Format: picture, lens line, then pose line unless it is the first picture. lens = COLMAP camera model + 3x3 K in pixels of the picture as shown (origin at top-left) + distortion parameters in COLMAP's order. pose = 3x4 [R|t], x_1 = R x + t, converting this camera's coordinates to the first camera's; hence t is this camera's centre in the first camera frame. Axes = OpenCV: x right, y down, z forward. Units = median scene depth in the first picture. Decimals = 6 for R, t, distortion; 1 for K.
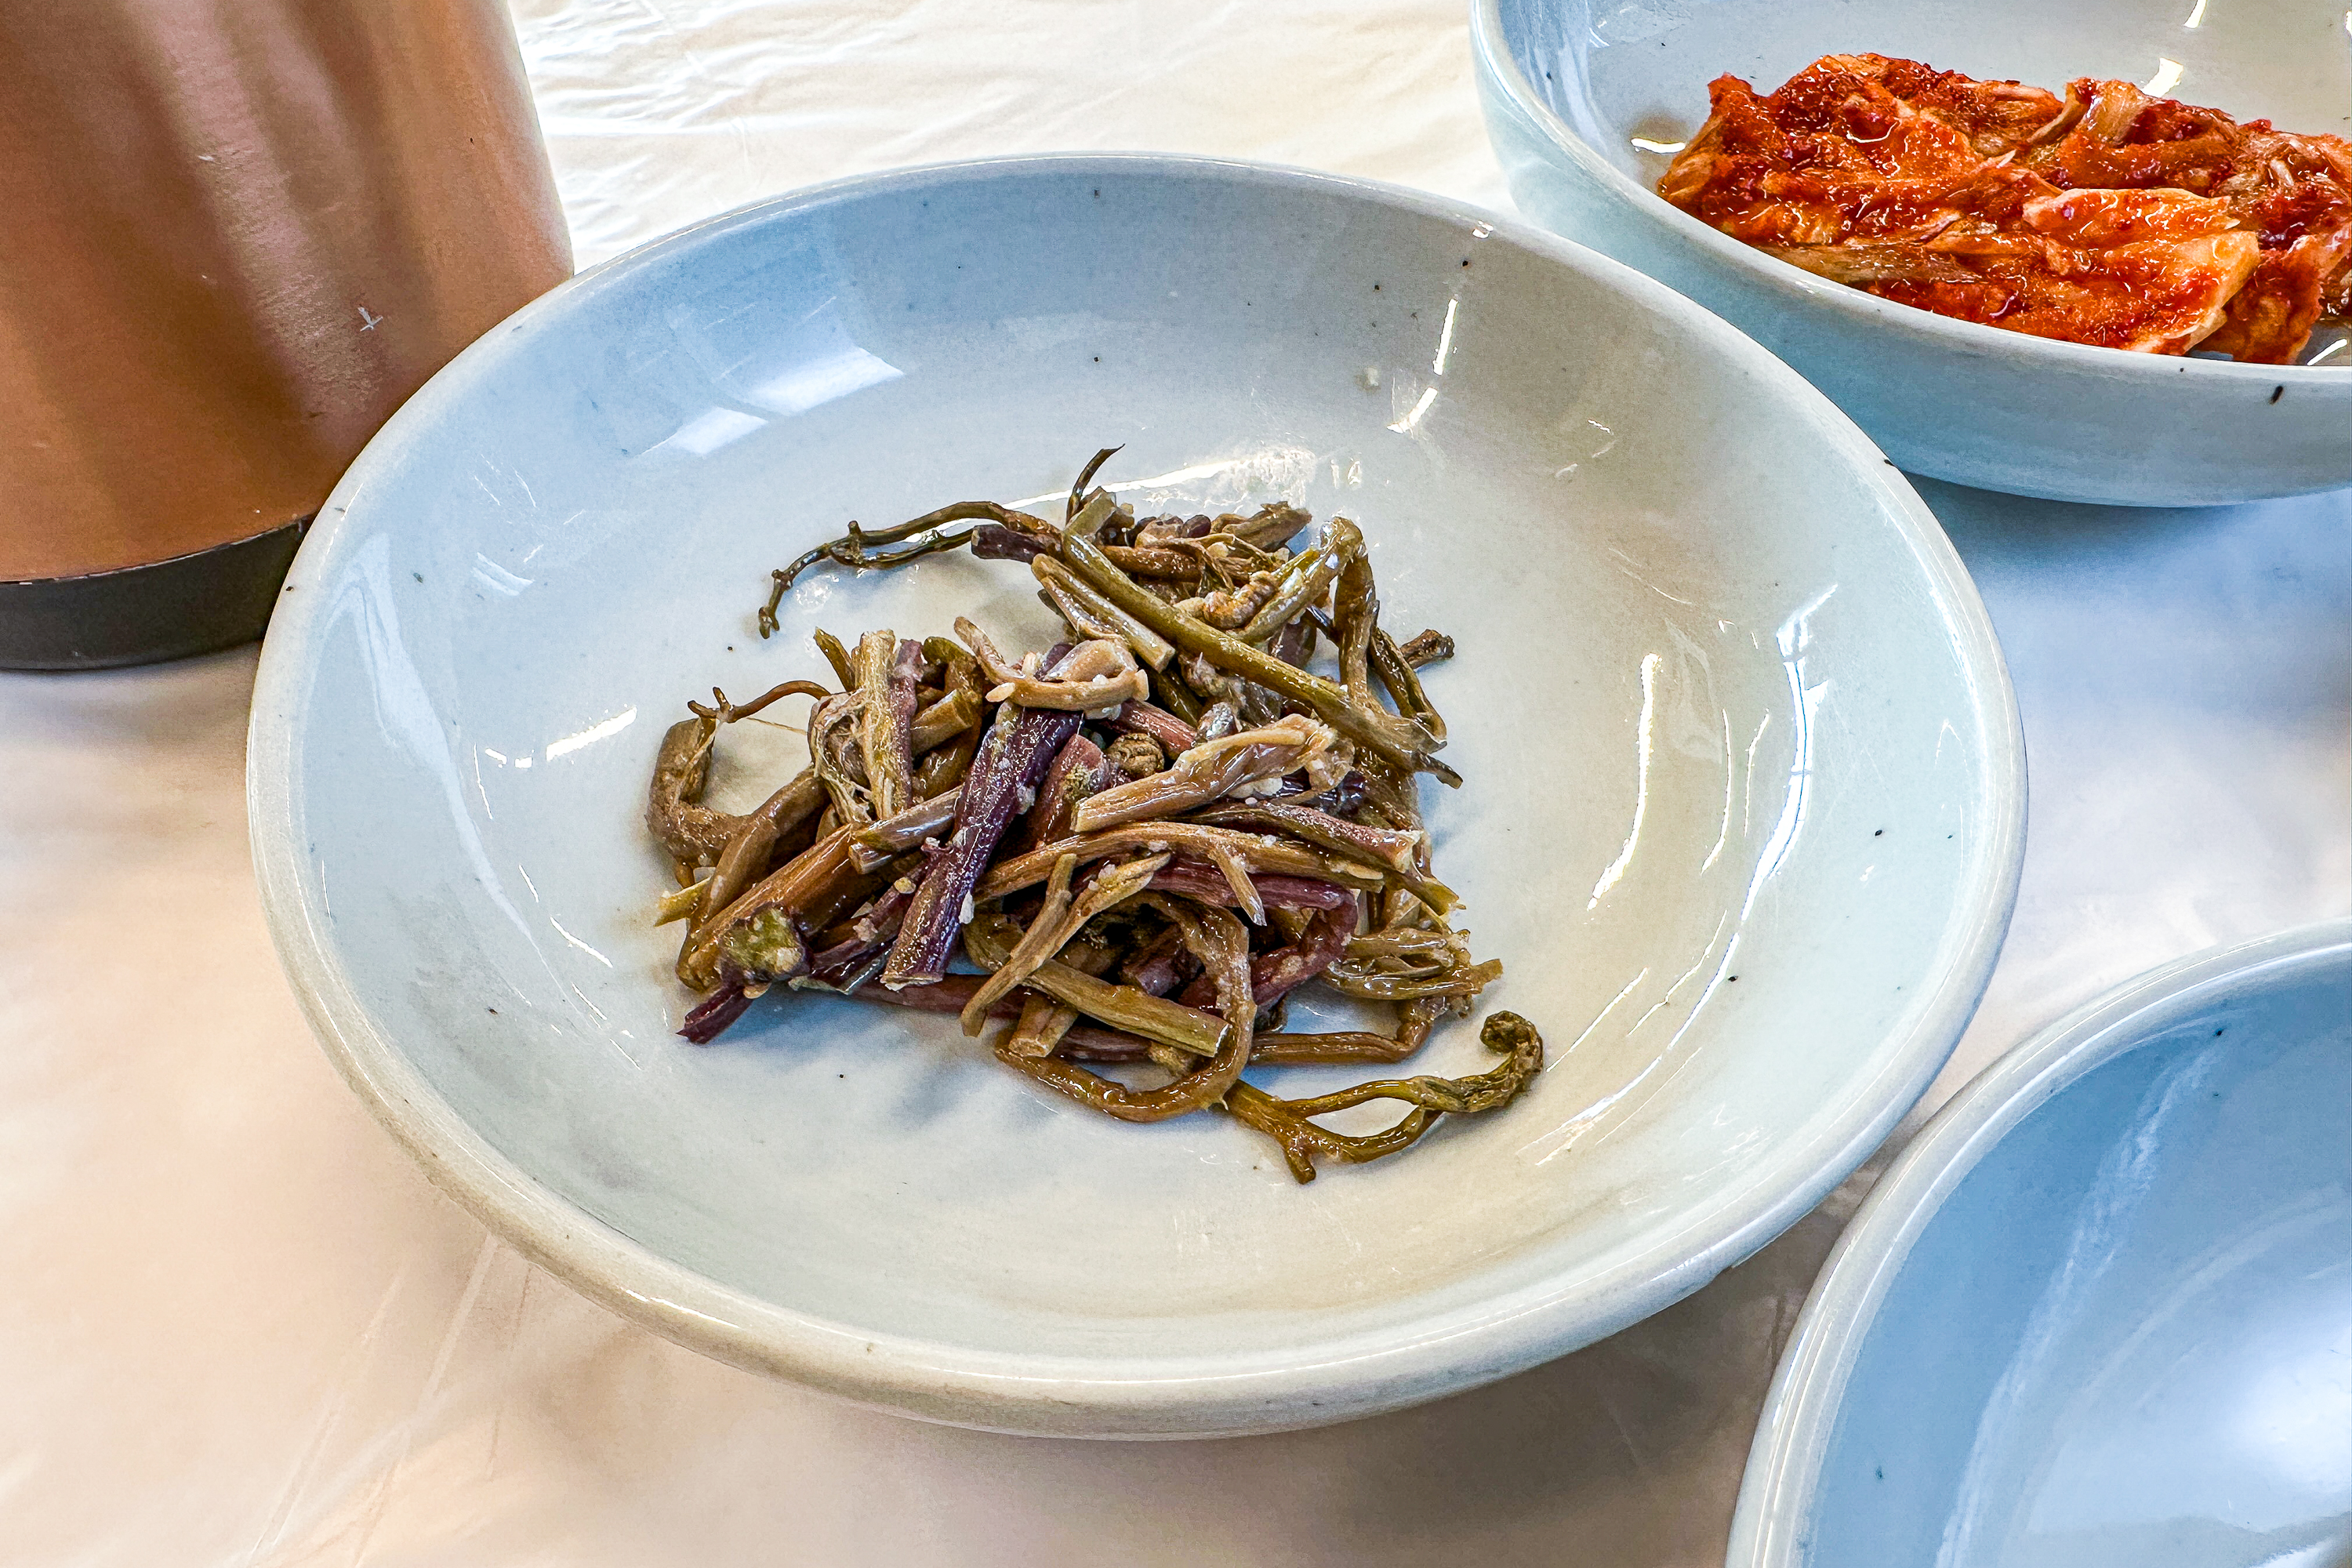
lens RADIAL K [[1608.3, 0, 1131.1], [0, 1608.3, 834.5], [0, 0, 1]] dist [-0.000858, -0.002815]
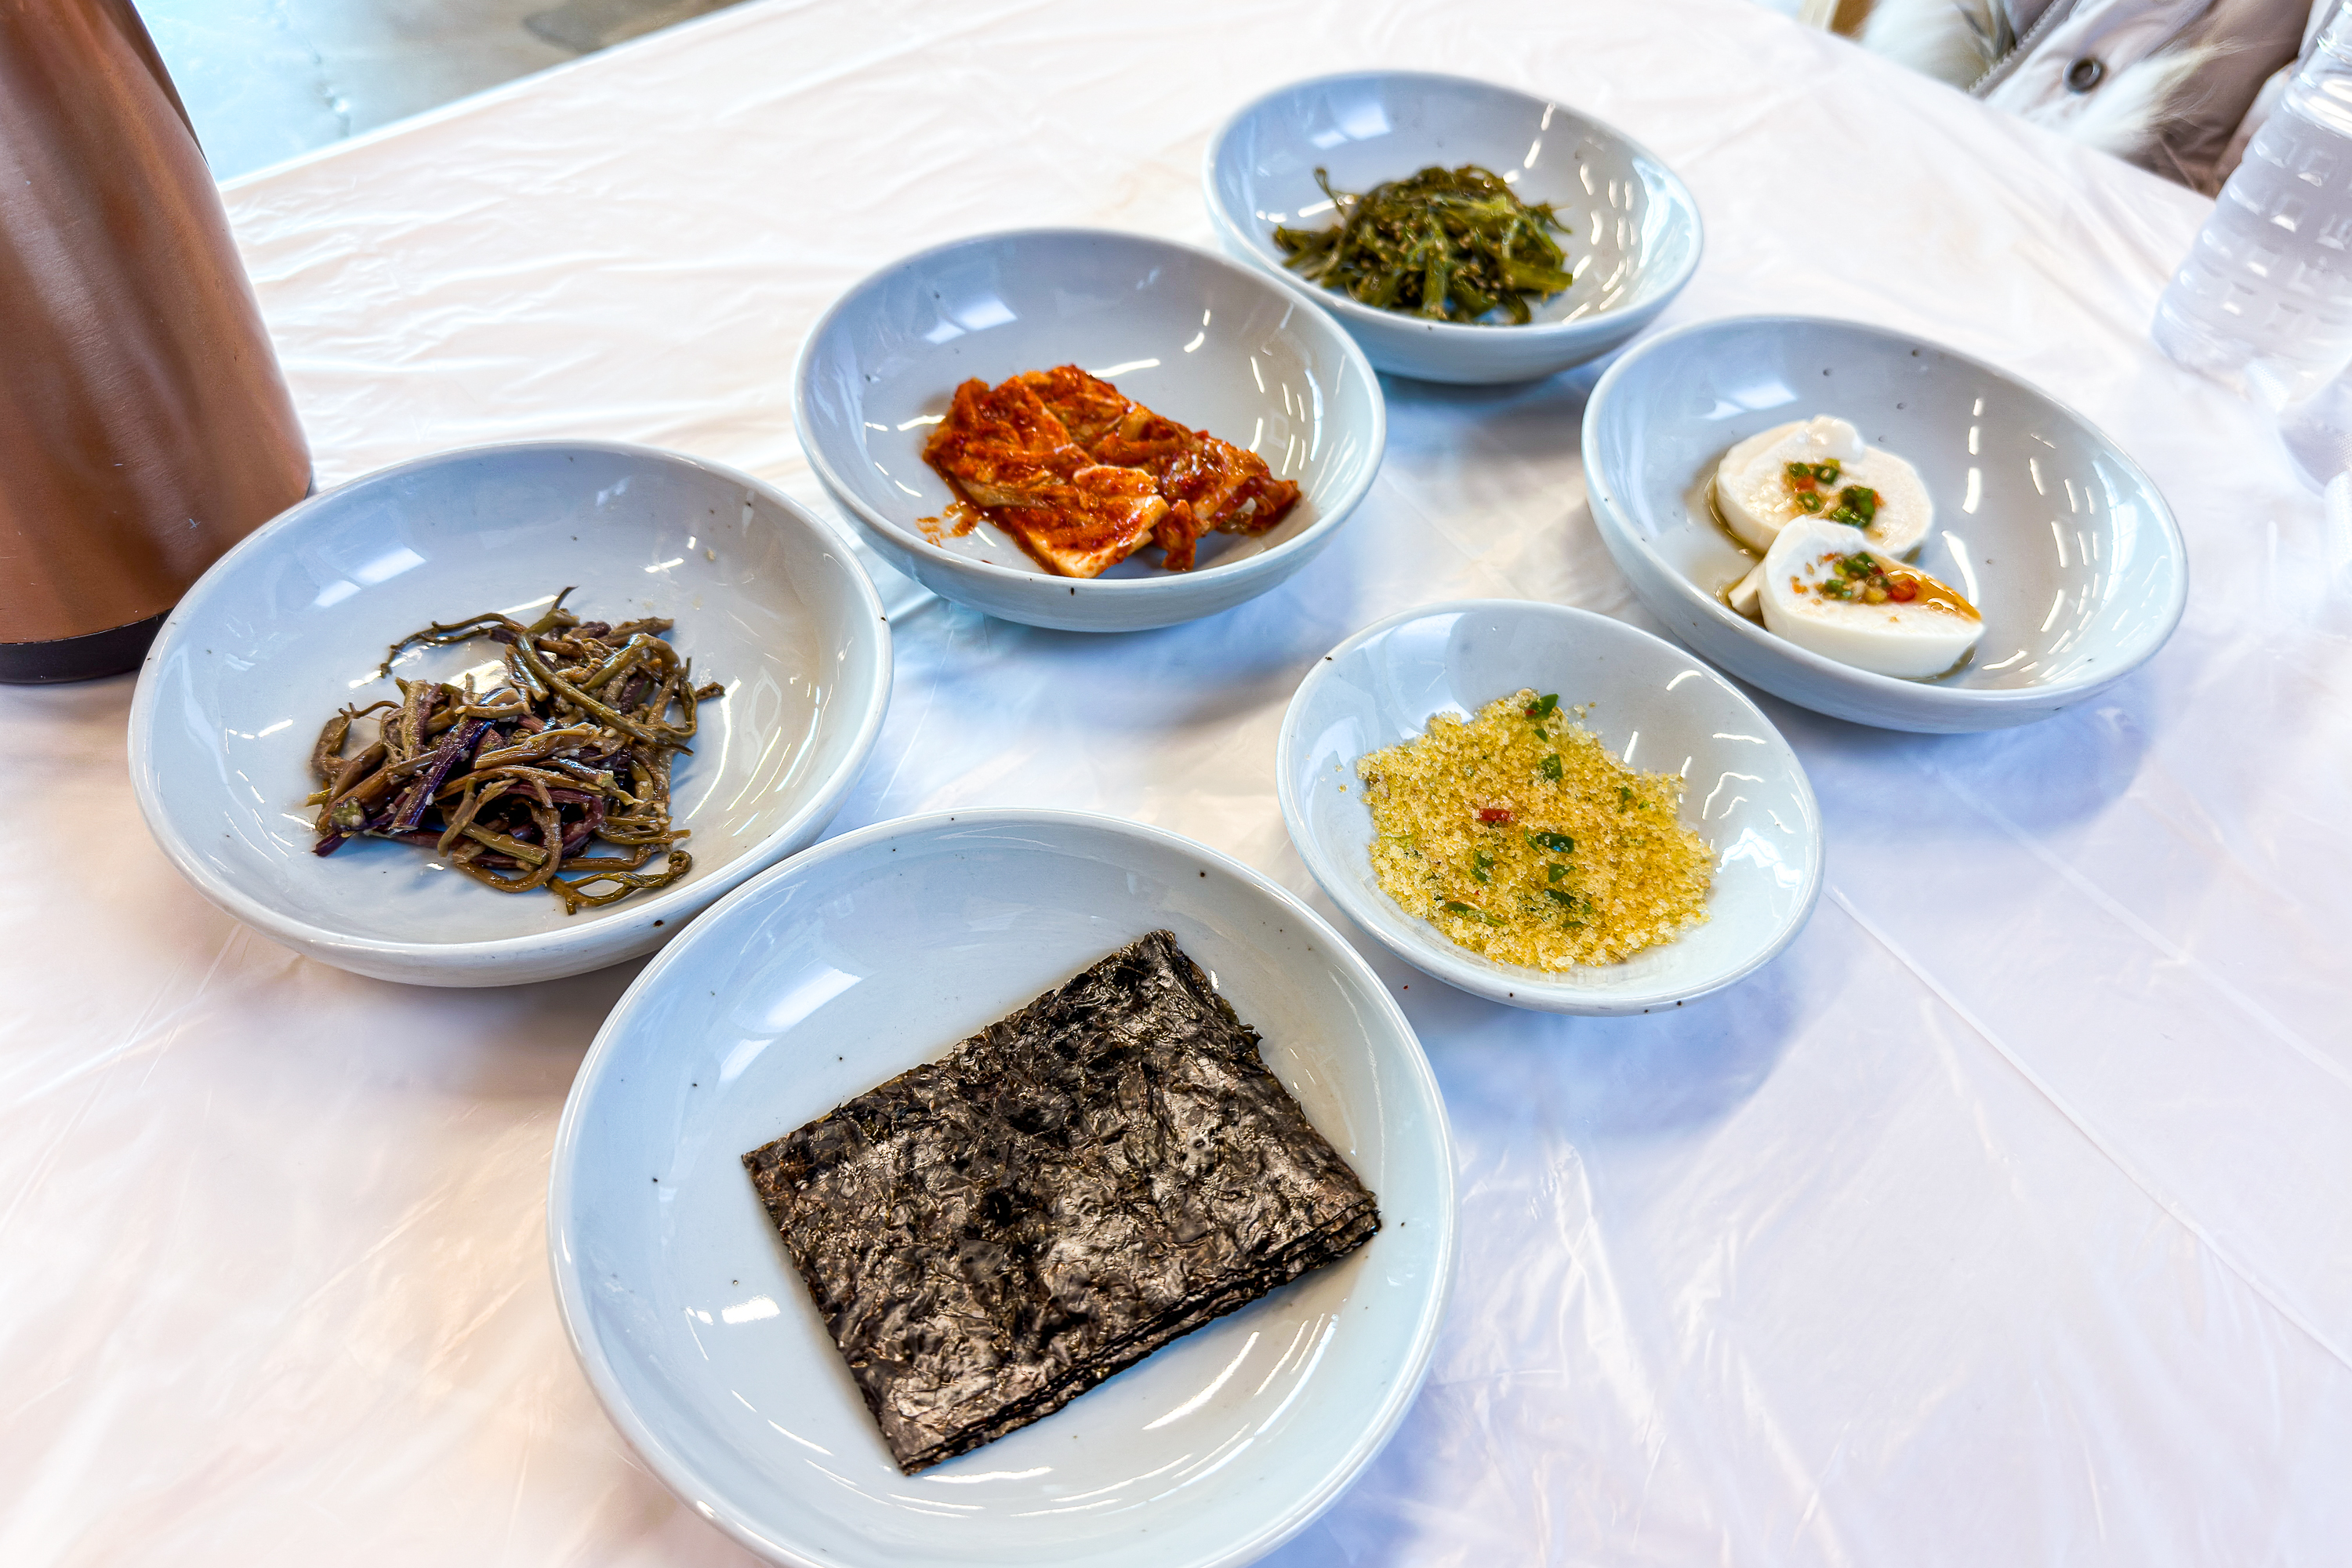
lens RADIAL K [[1661.6, 0, 1171.8], [0, 1661.6, 754.6], [0, 0, 1]] dist [0.154210, -0.284175]
pose [[0.998047, 0.022338, 0.058329, 0.787488], [-0.020141, 0.999075, -0.037984, 0.047992], [-0.059124, 0.036735, 0.997575, -1.476095]]
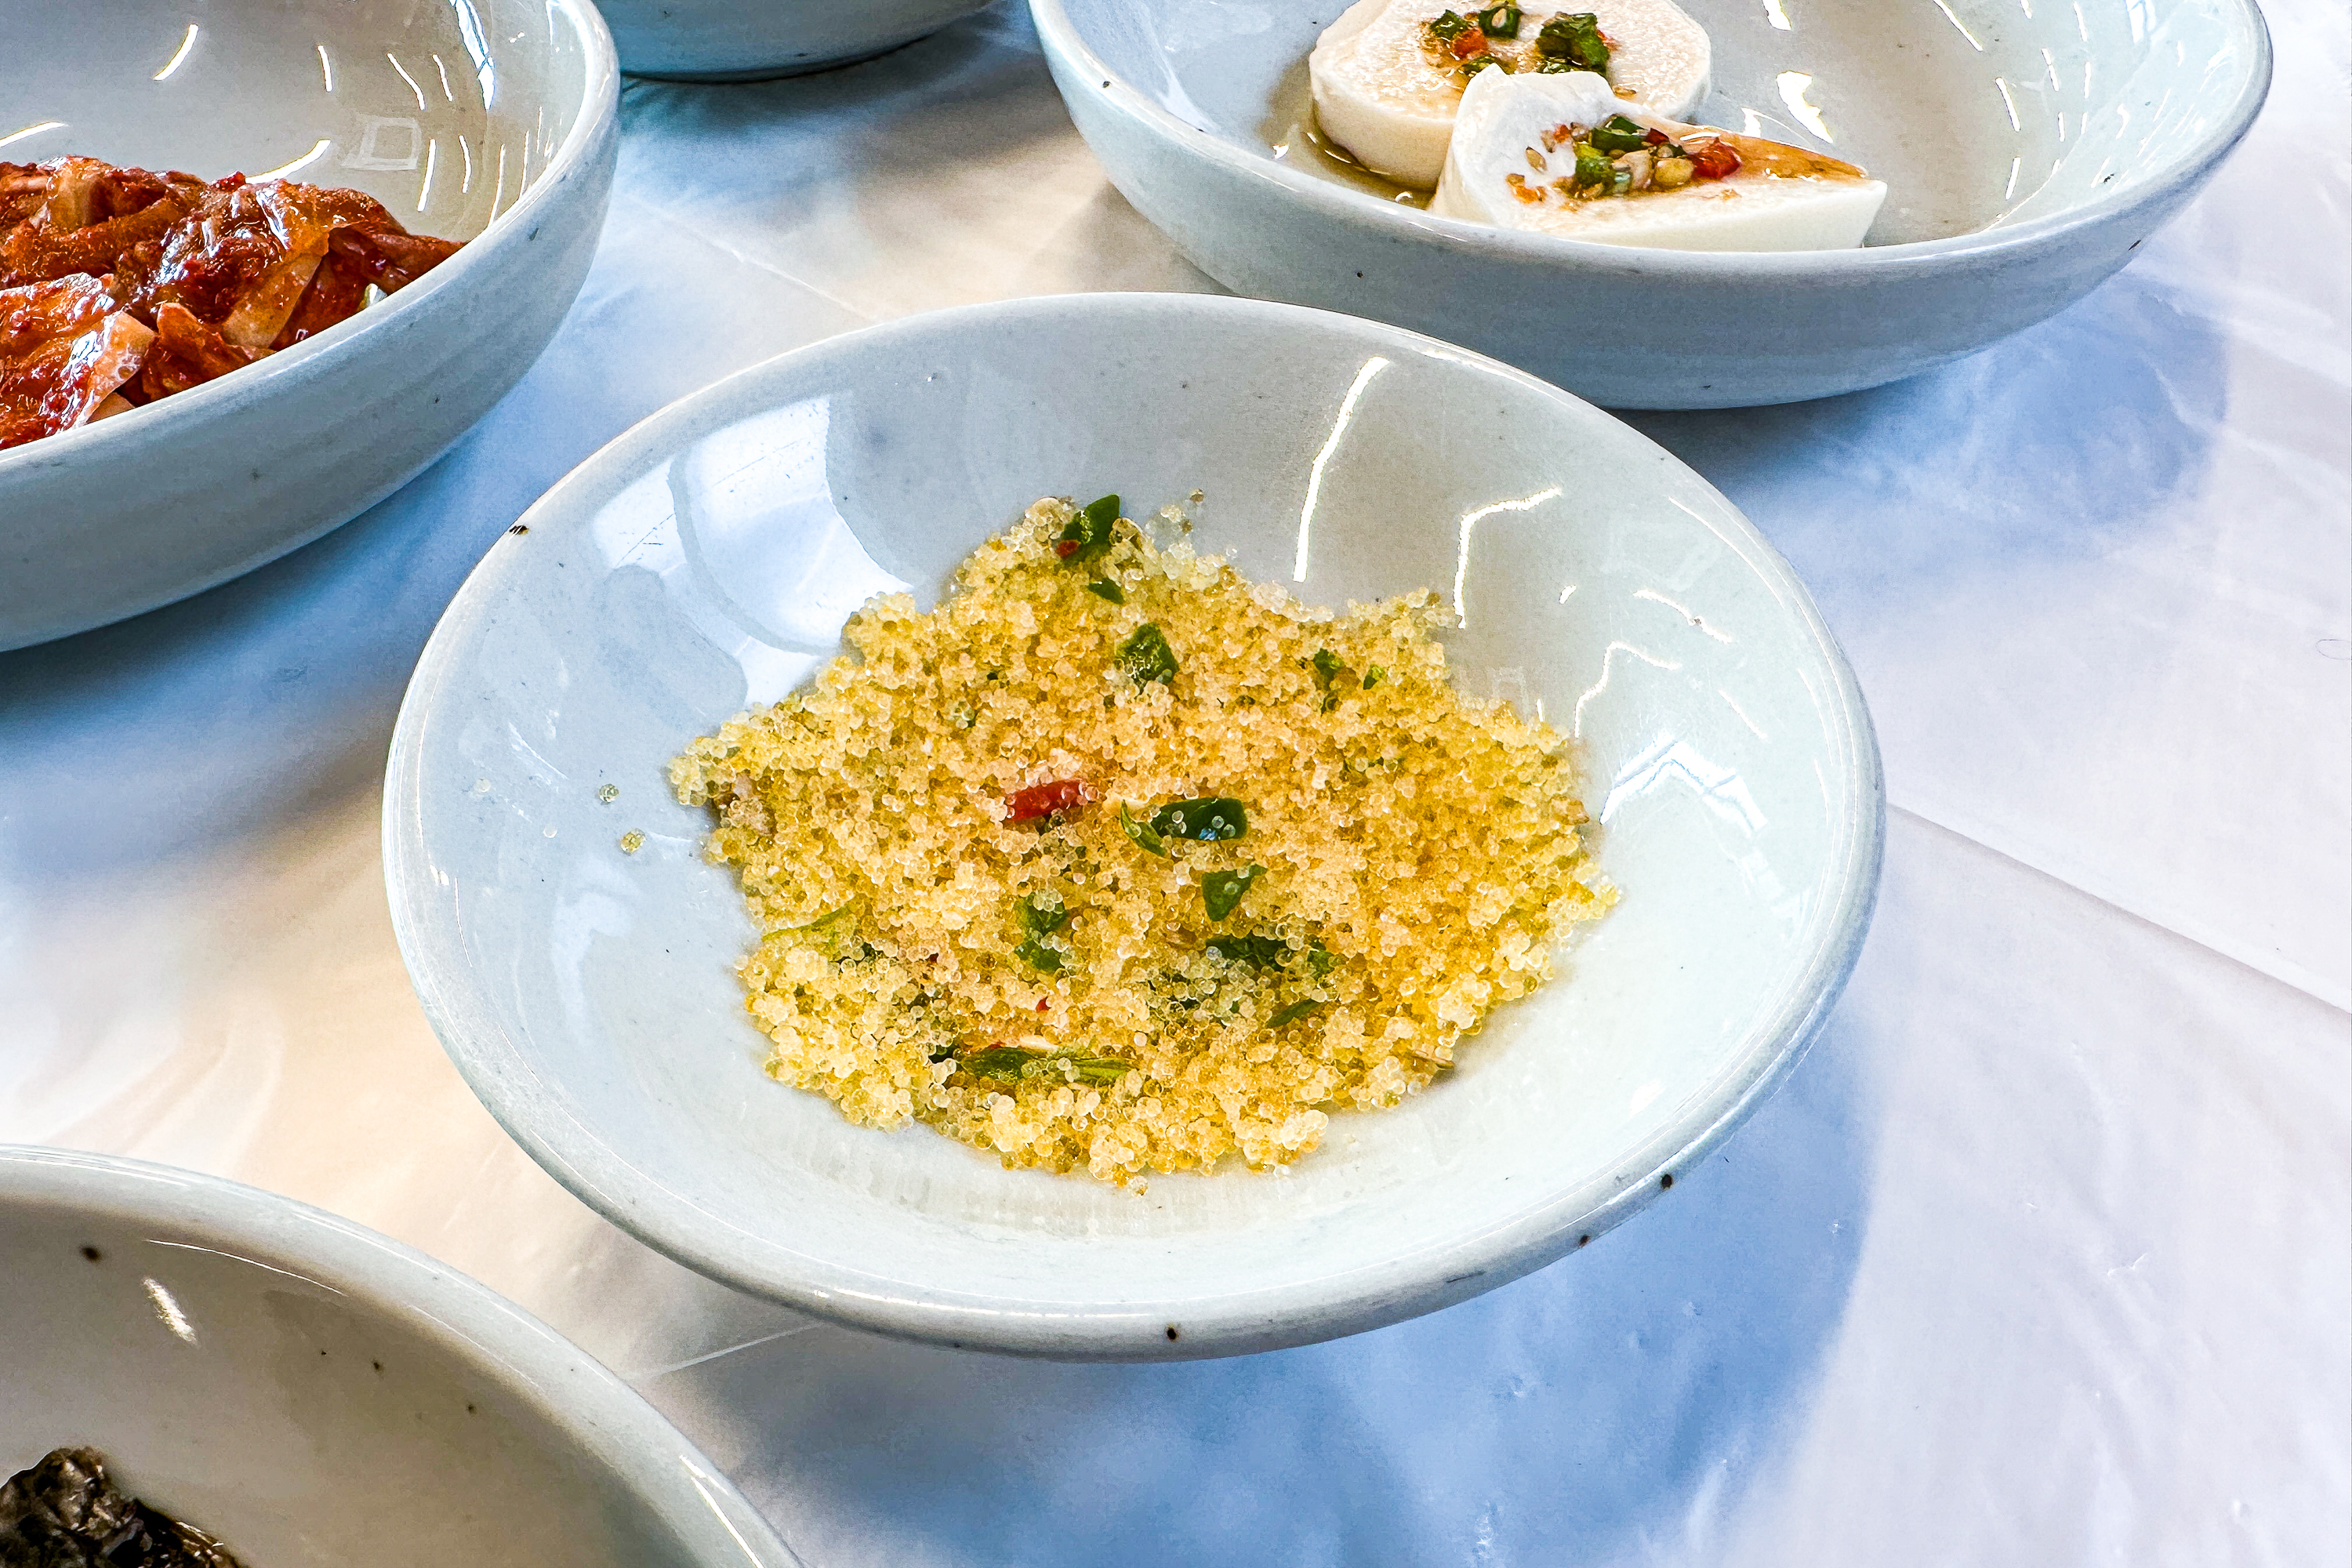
lens RADIAL K [[1608.3, 0, 1131.1], [0, 1608.3, 834.5], [0, 0, 1]] dist [-0.000858, -0.002815]
pose [[0.944042, -0.260417, 0.202406, 1.279473], [0.269850, 0.962694, -0.020001, 0.088663], [-0.189647, 0.073501, 0.979097, 0.078857]]
